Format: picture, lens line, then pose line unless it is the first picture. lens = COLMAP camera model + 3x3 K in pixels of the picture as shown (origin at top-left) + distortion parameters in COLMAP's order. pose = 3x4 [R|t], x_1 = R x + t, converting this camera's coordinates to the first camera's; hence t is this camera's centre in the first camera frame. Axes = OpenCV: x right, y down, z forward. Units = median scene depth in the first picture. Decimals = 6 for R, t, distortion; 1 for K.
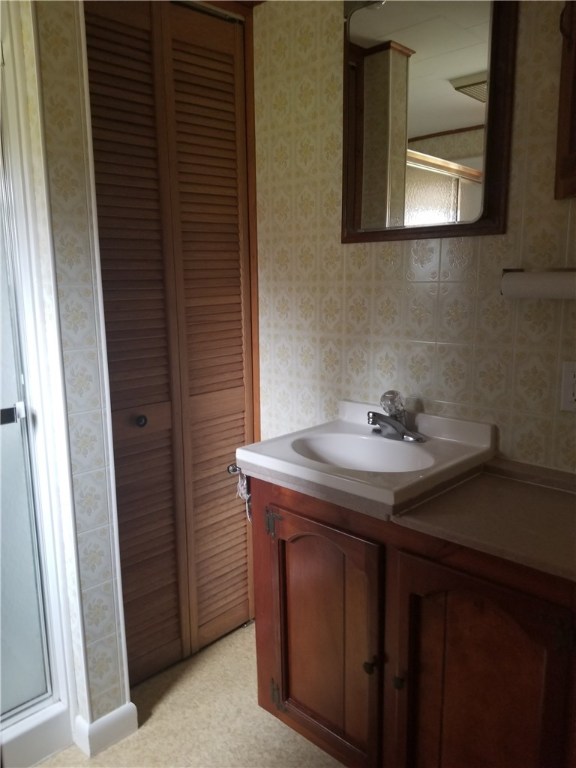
lens RADIAL K [[608.5, 0, 290.5], [0, 608.5, 394.1], [0, 0, 1]] dist [0.082017, -0.167165]
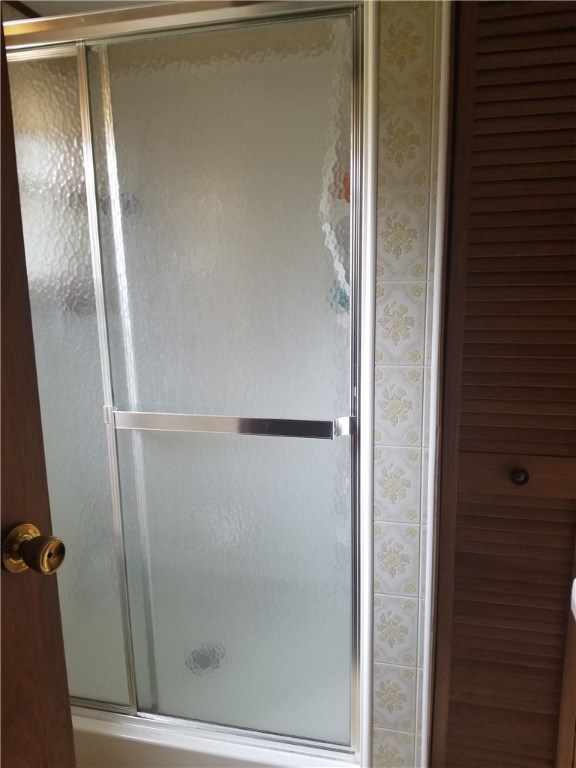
lens RADIAL K [[608.5, 0, 290.5], [0, 608.5, 394.1], [0, 0, 1]] dist [0.082017, -0.167165]
pose [[0.497323, 0.183052, -0.848034, 0.234321], [-0.154393, 0.980558, 0.121115, -0.108047], [0.853717, 0.070697, 0.515916, 0.494067]]
